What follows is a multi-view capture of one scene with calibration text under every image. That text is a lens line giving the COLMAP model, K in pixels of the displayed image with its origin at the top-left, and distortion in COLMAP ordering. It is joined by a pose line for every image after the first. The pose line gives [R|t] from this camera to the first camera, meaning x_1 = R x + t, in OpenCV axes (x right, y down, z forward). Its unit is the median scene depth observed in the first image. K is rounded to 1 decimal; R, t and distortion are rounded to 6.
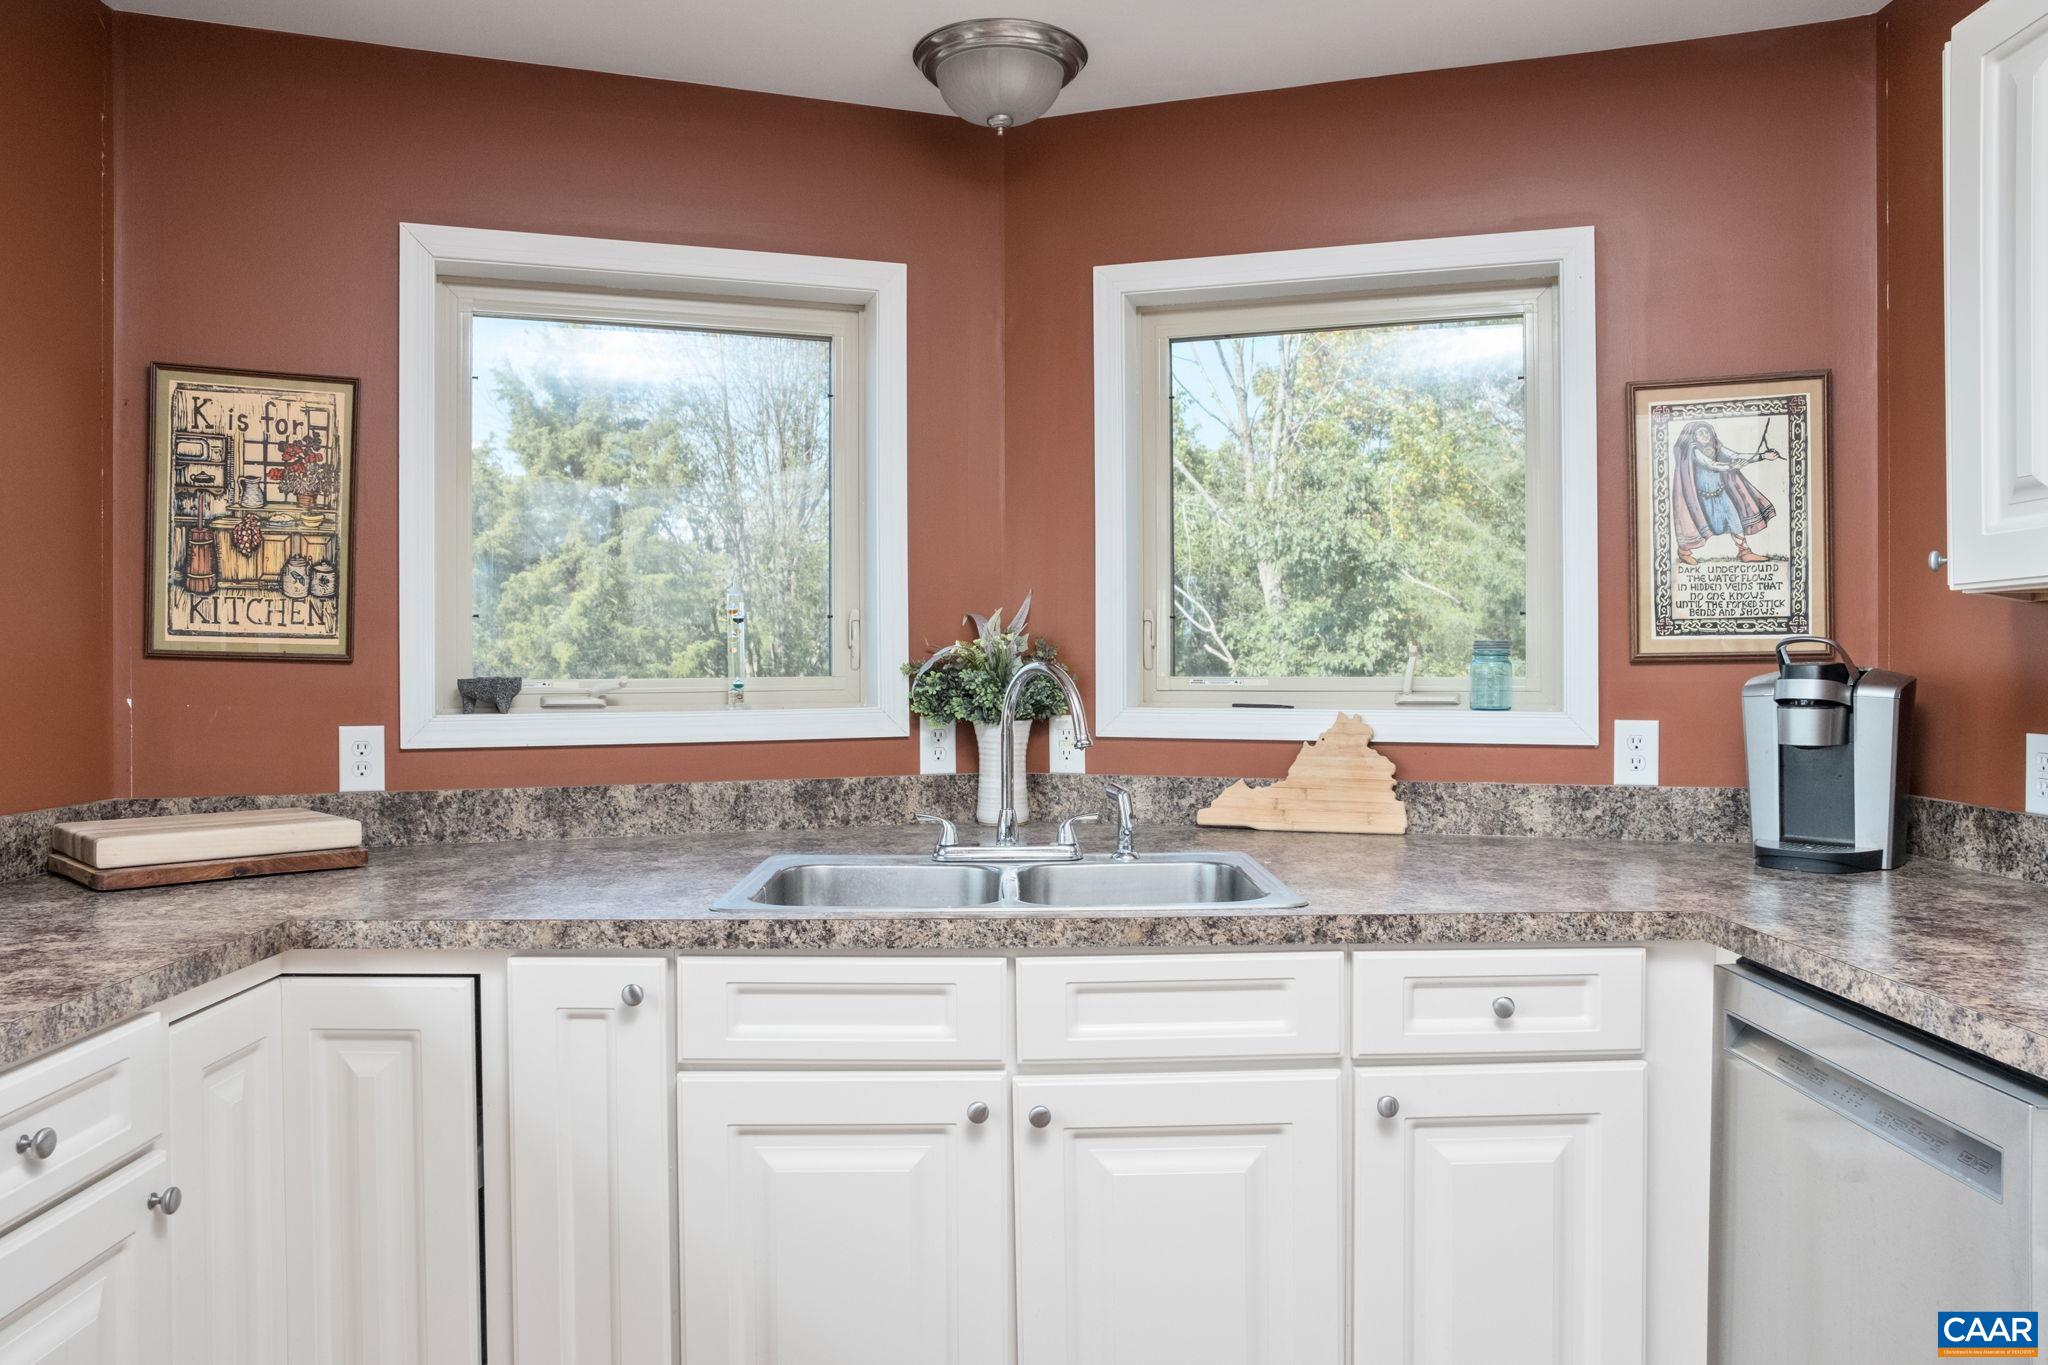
lens RADIAL K [[1426.6, 0, 1031.3], [0, 1426.6, 666.1], [0, 0, 1]] dist [-0.025791, -0.000447]
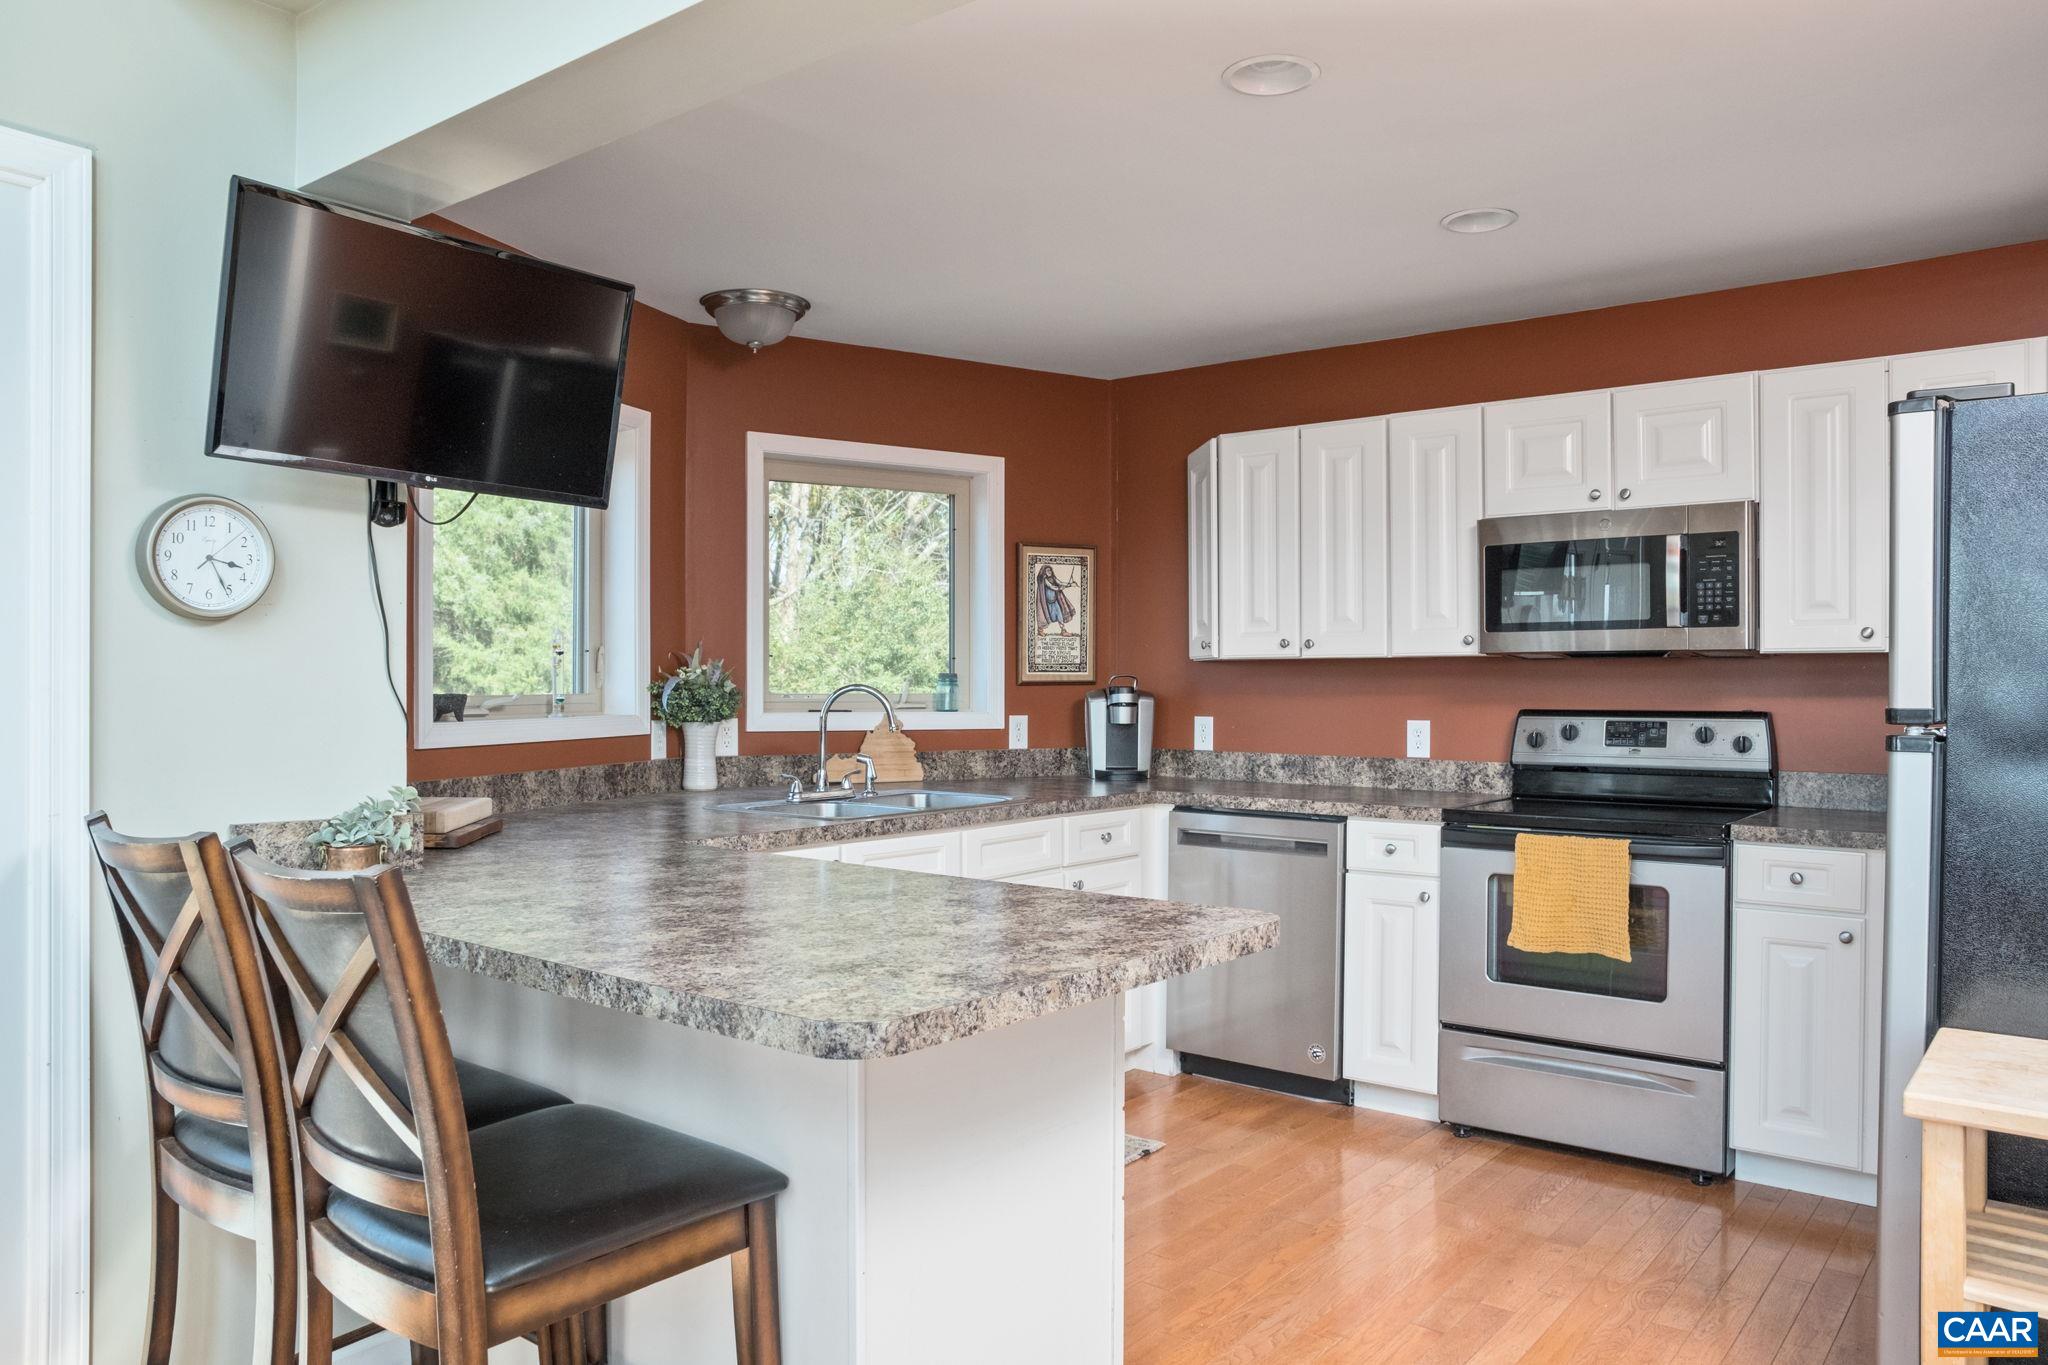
lens RADIAL K [[1426.6, 0, 1025.8], [0, 1426.6, 690.1], [0, 0, 1]] dist [-0.025791, -0.000447]
pose [[0.645431, 0.001410, 0.763817, -1.066012], [-0.002494, 0.999997, 0.000262, 0.002960], [-0.763815, -0.002074, 0.645432, -0.268547]]
